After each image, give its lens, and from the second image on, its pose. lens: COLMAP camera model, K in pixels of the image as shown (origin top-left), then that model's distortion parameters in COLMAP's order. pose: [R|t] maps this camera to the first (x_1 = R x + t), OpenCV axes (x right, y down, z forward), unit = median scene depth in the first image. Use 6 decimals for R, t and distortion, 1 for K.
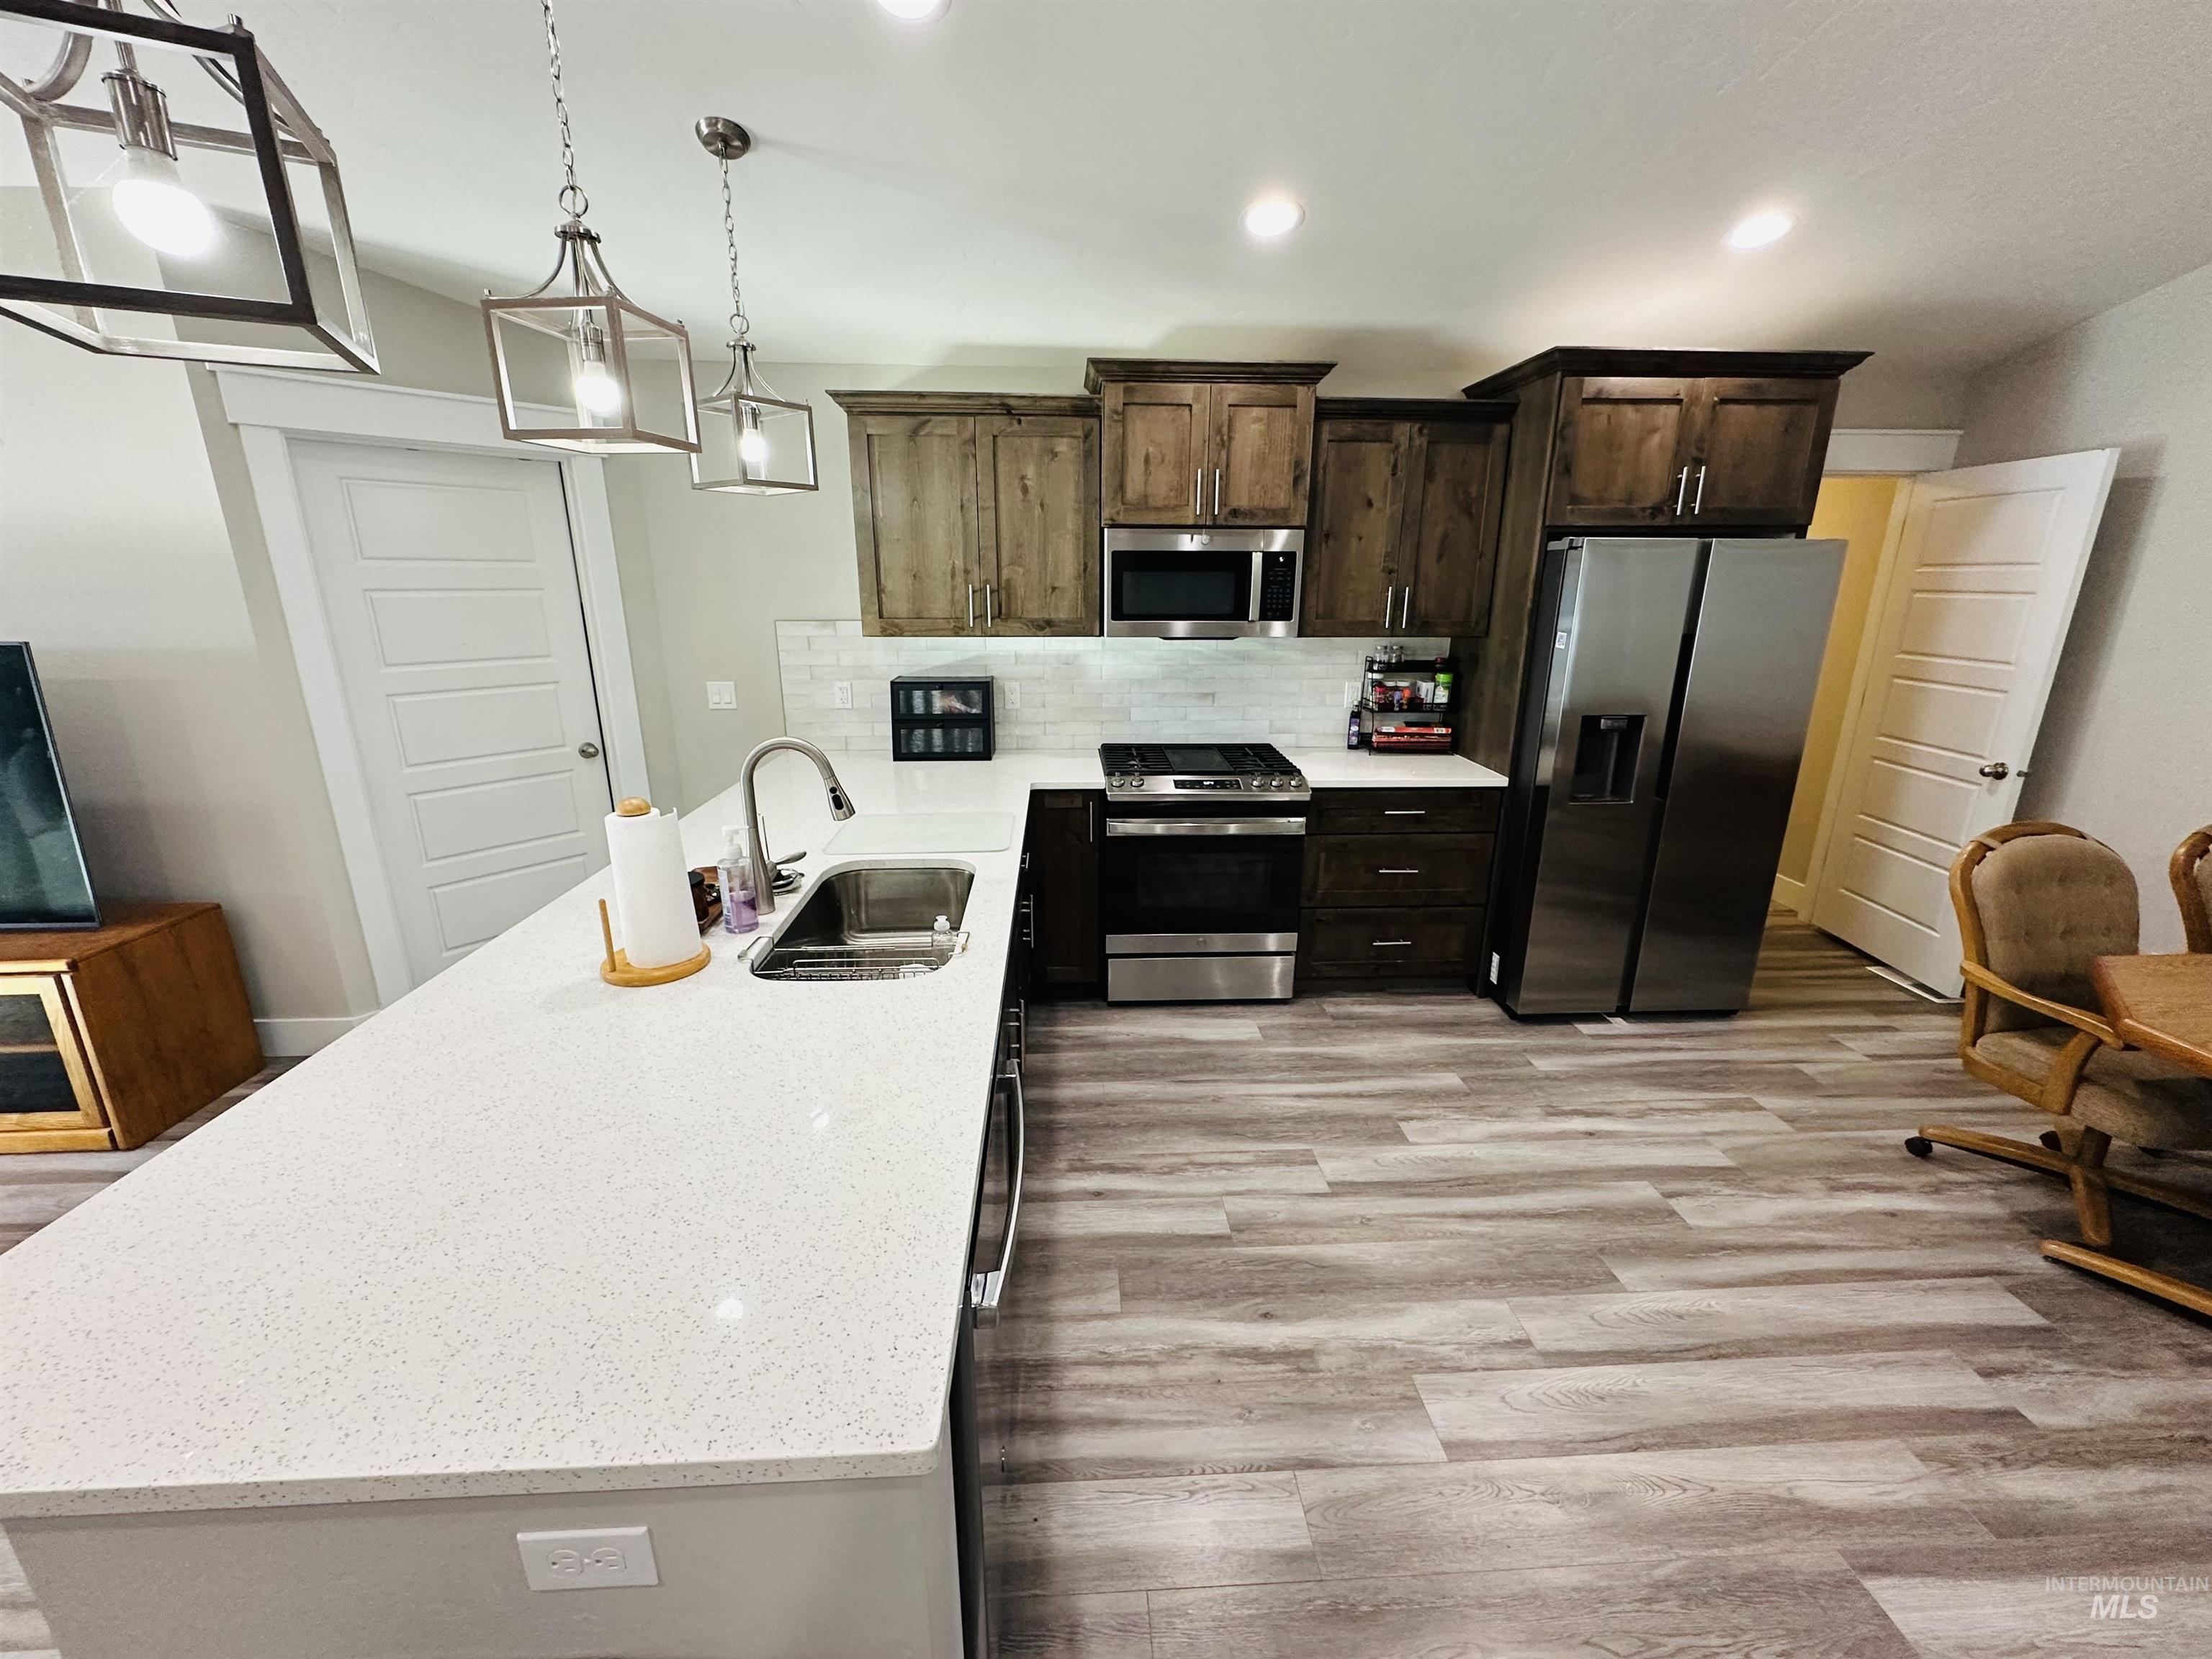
lens RADIAL K [[888.1, 0, 1108.0], [0, 888.1, 828.9], [0, 0, 1]] dist [-0.002447, 0.000525]
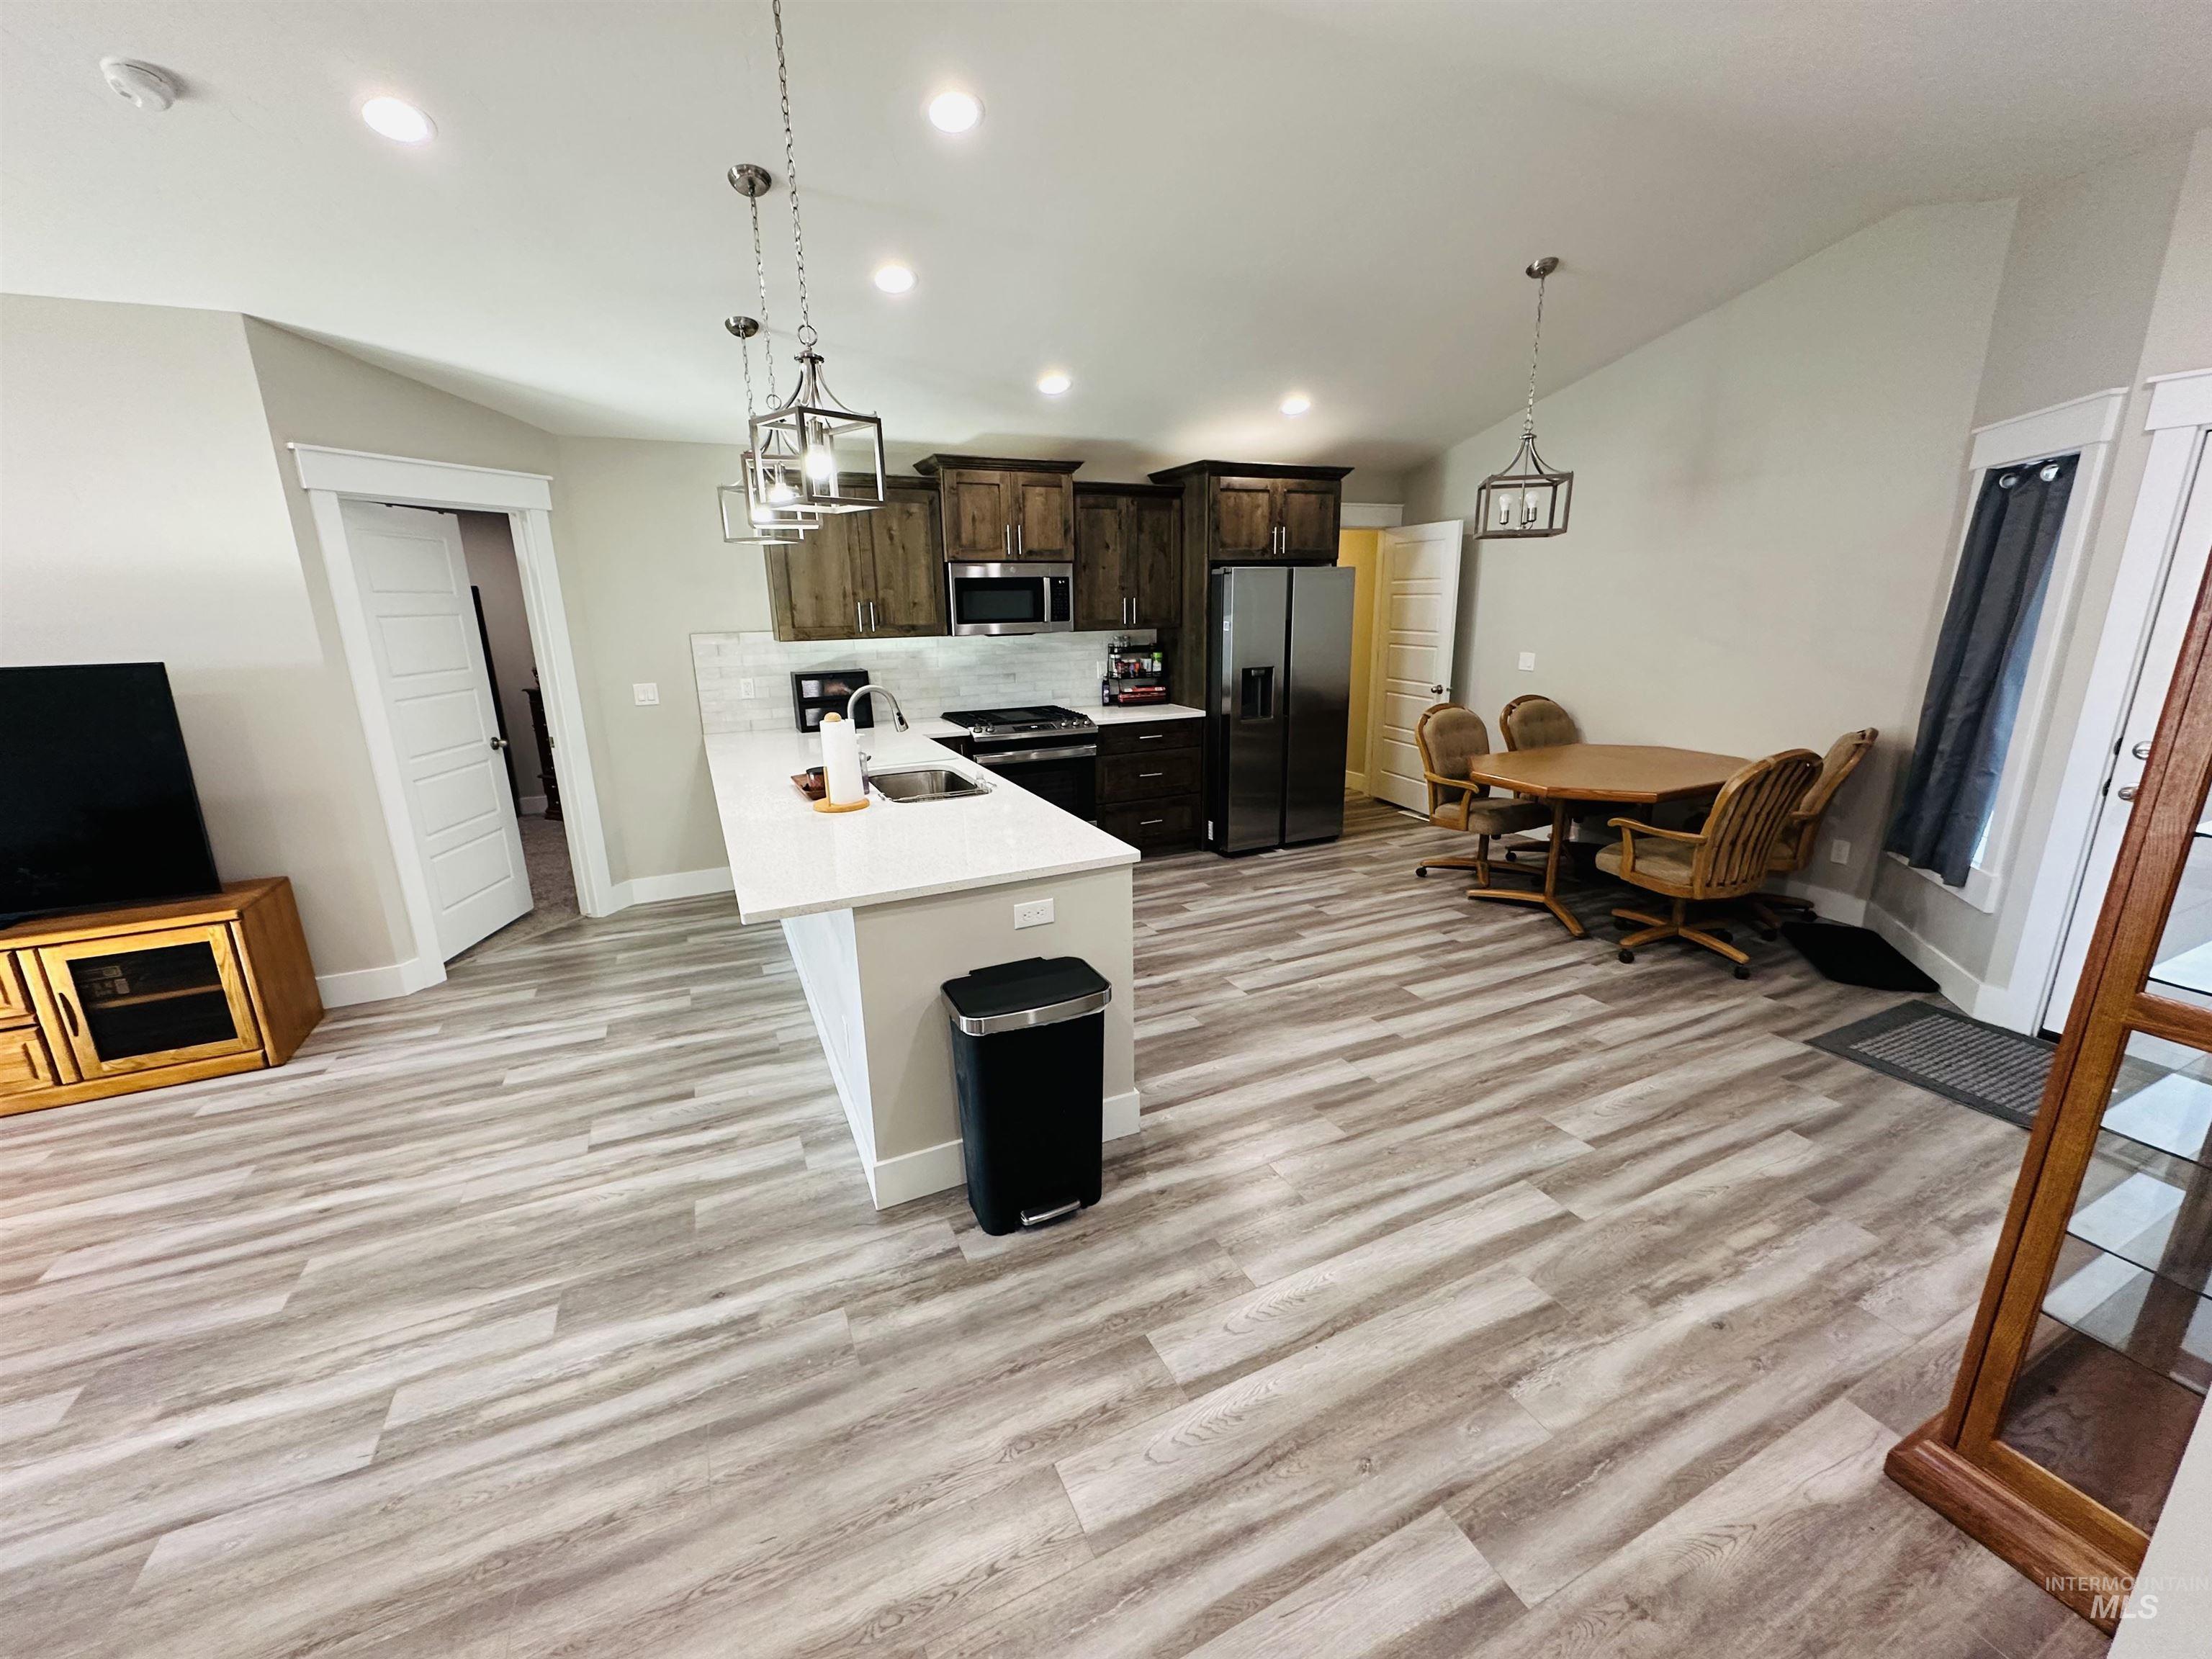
lens RADIAL K [[888.1, 0, 1112.8], [0, 888.1, 825.7], [0, 0, 1]] dist [-0.002447, 0.000525]
pose [[0.922764, -0.115677, 0.367594, -0.371079], [0.124675, 0.992197, -0.000739, 0.146120], [-0.364641, 0.046512, 0.929986, -0.505970]]
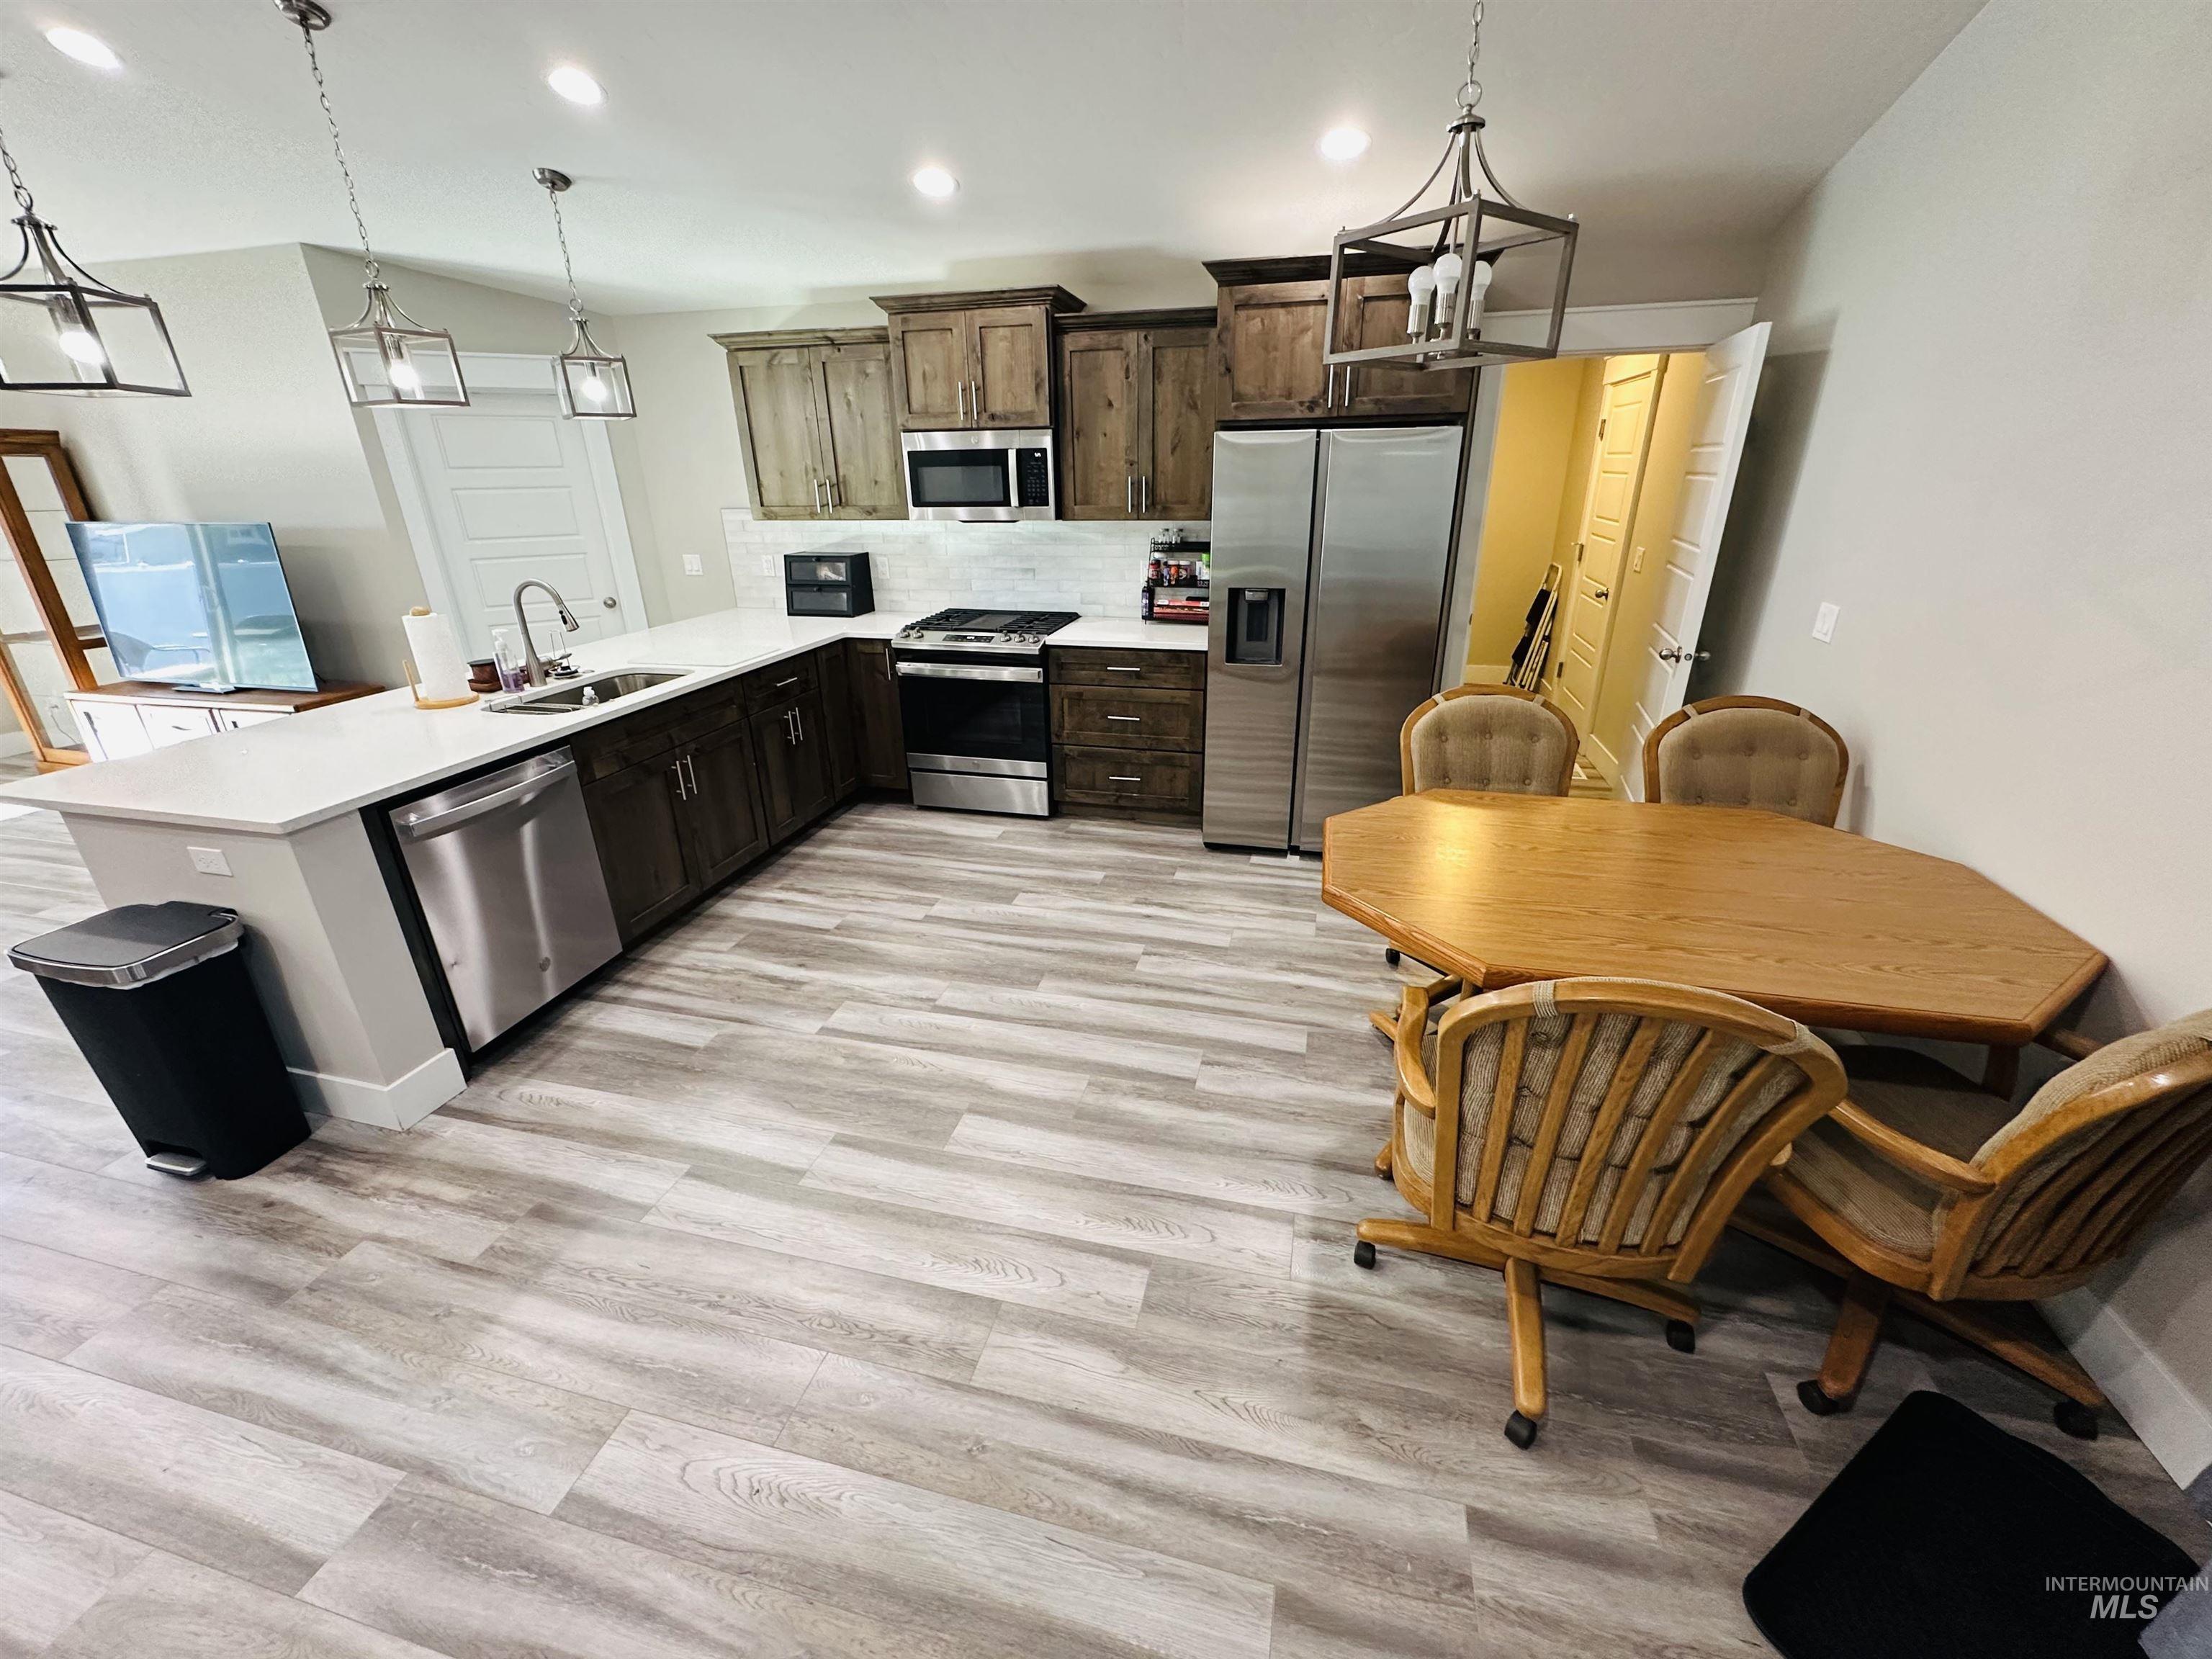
lens RADIAL K [[888.1, 0, 1107.9], [0, 888.1, 829.1], [0, 0, 1]] dist [-0.002447, 0.000525]
pose [[0.955426, 0.096126, -0.279143, 0.735740], [-0.063209, 0.990187, 0.124635, 0.053305], [0.288384, -0.101435, 0.952127, -0.207779]]
